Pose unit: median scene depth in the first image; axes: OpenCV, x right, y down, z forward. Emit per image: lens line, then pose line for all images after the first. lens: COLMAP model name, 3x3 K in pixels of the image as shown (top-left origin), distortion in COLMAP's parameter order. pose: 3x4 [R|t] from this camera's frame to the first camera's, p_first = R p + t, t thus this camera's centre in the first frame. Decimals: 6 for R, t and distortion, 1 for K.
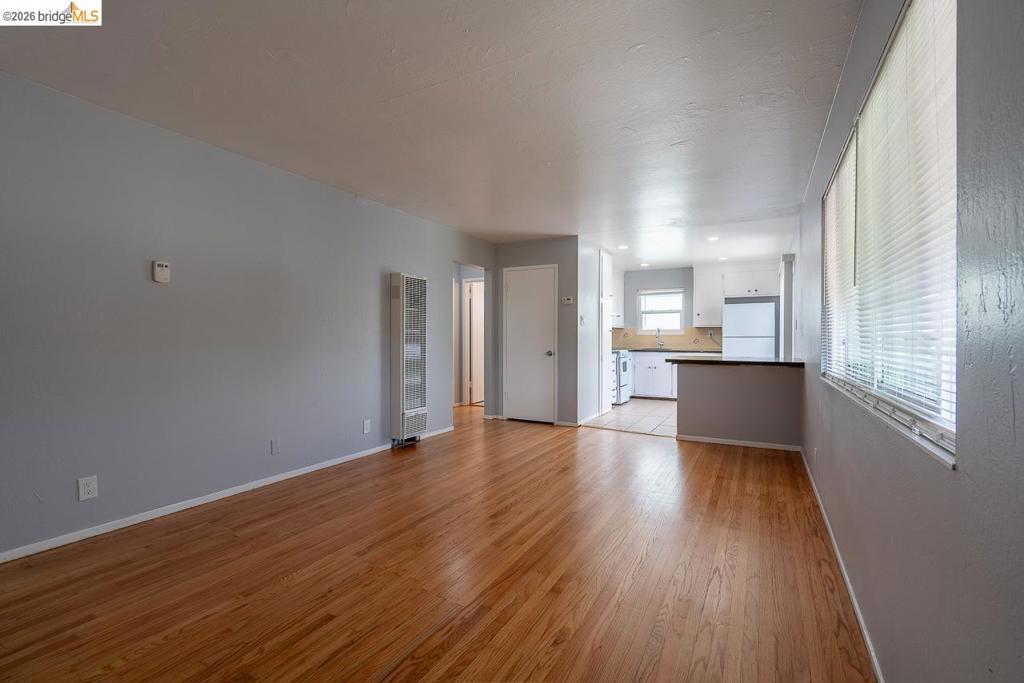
lens RADIAL K [[464.1, 0, 510.7], [0, 464.1, 338.3], [0, 0, 1]] dist [-0.000923, 0.000147]
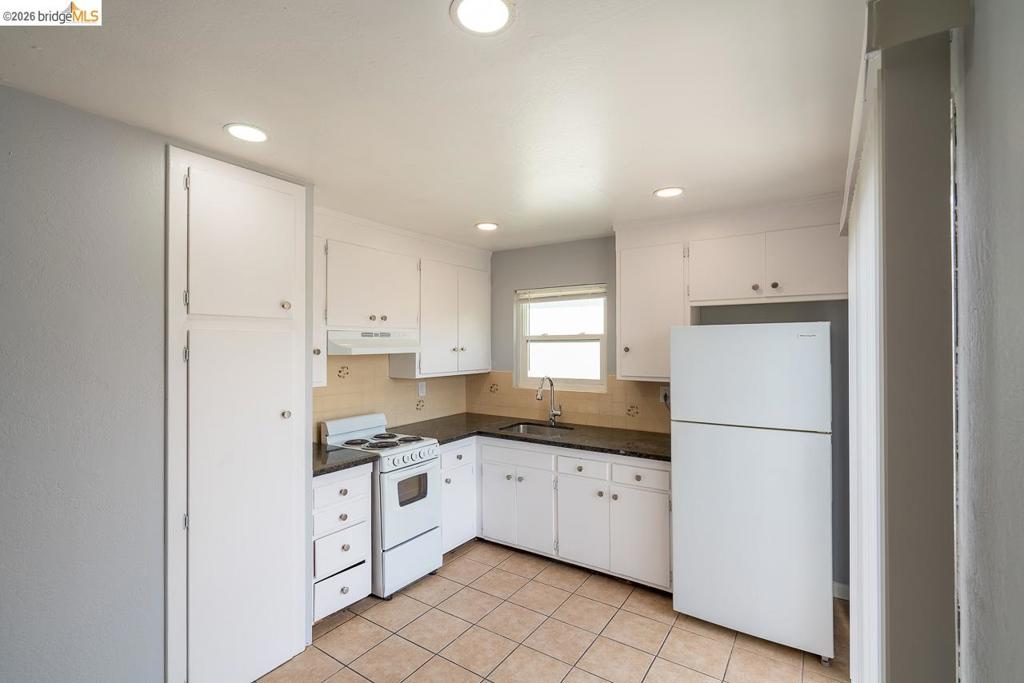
lens RADIAL K [[464.1, 0, 510.7], [0, 464.1, 338.3], [0, 0, 1]] dist [-0.000923, 0.000147]
pose [[0.994722, -0.000758, -0.102603, 0.397748], [-0.000768, 0.999890, -0.014827, -0.062632], [0.102603, 0.014828, 0.994612, 0.685155]]
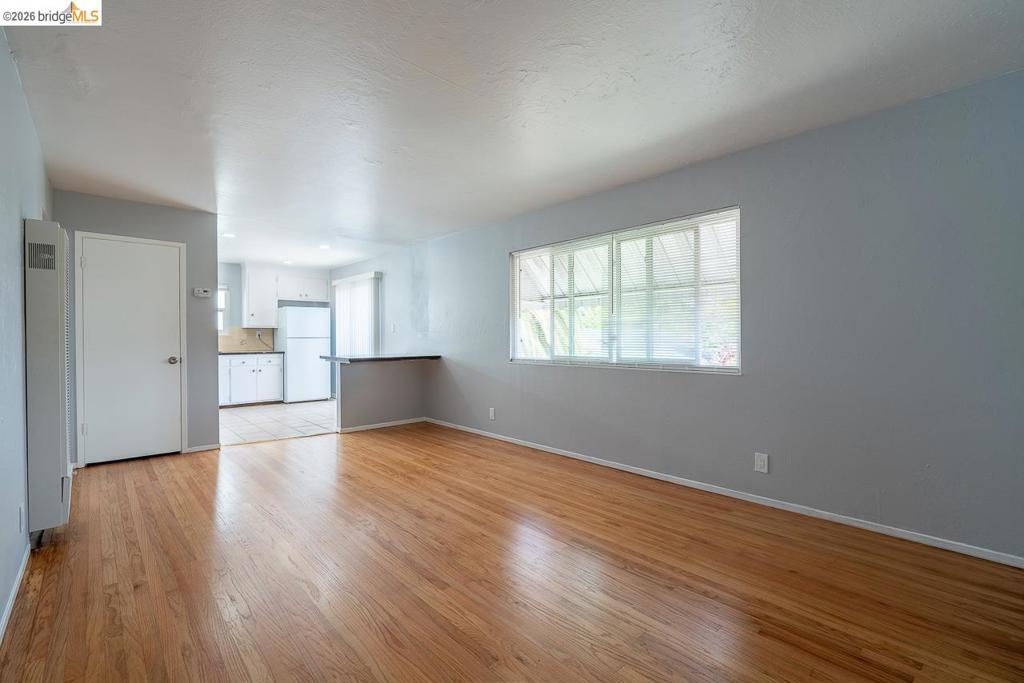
lens RADIAL K [[464.1, 0, 510.7], [0, 464.1, 338.3], [0, 0, 1]] dist [-0.000923, 0.000147]
pose [[0.312346, -0.004597, 0.949957, -0.397590], [0.005929, 0.999978, 0.002889, -0.002019], [-0.949950, 0.004730, 0.312367, 0.214854]]
